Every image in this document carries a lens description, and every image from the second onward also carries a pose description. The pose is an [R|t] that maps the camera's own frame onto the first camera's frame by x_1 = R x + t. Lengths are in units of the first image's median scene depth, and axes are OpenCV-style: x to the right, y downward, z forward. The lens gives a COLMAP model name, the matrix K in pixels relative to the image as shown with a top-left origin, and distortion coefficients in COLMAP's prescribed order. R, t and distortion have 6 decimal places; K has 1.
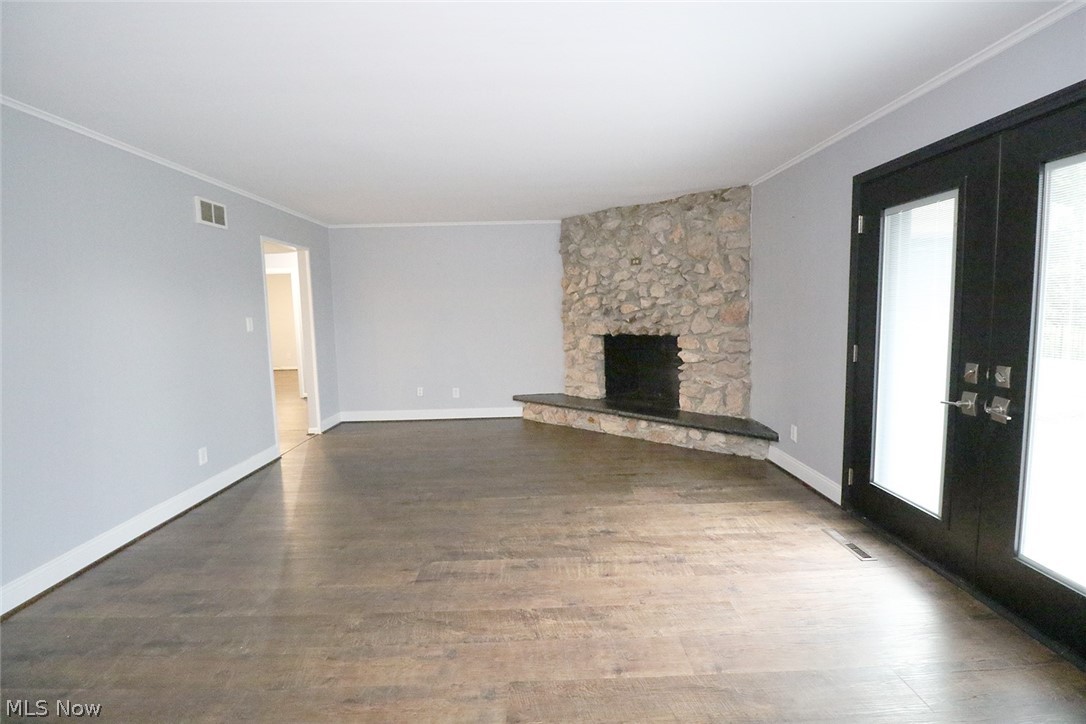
lens RADIAL K [[508.6, 0, 562.1], [0, 508.6, 359.8], [0, 0, 1]] dist [-0.009122, -0.000399]
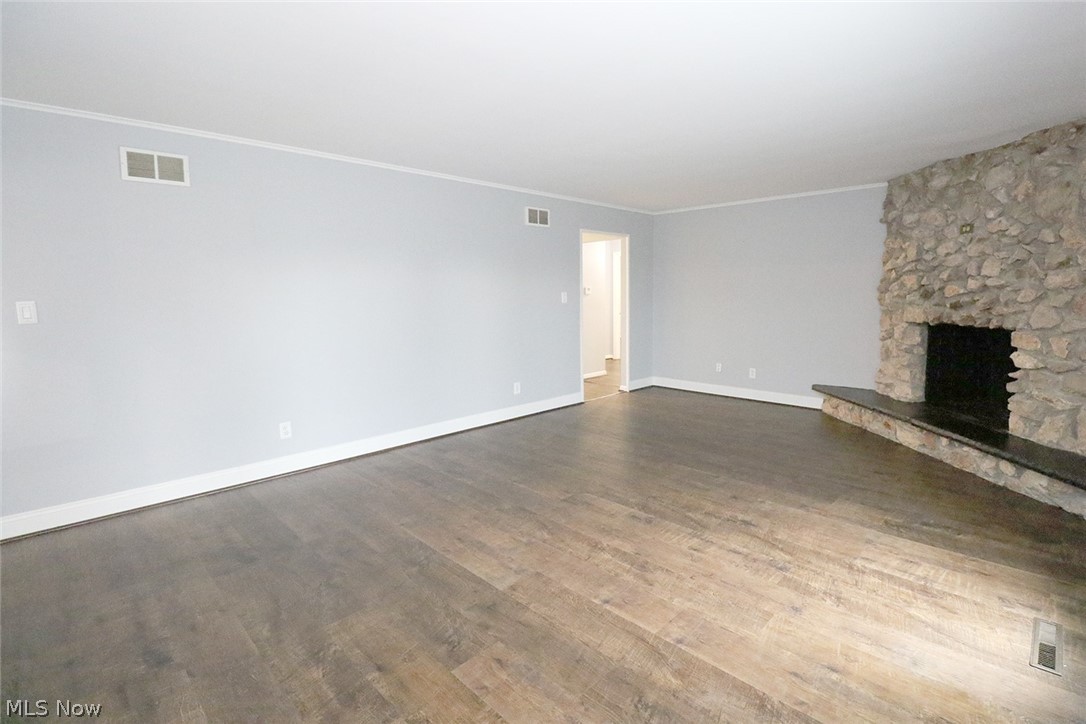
lens RADIAL K [[532.7, 0, 559.4], [0, 532.7, 350.9], [0, 0, 1]] dist [-0.000447, -0.018315]
pose [[0.693354, 0.098289, -0.713862, 0.328323], [-0.080489, 0.995018, 0.058823, -0.010432], [0.716088, 0.016672, 0.697811, 0.020521]]
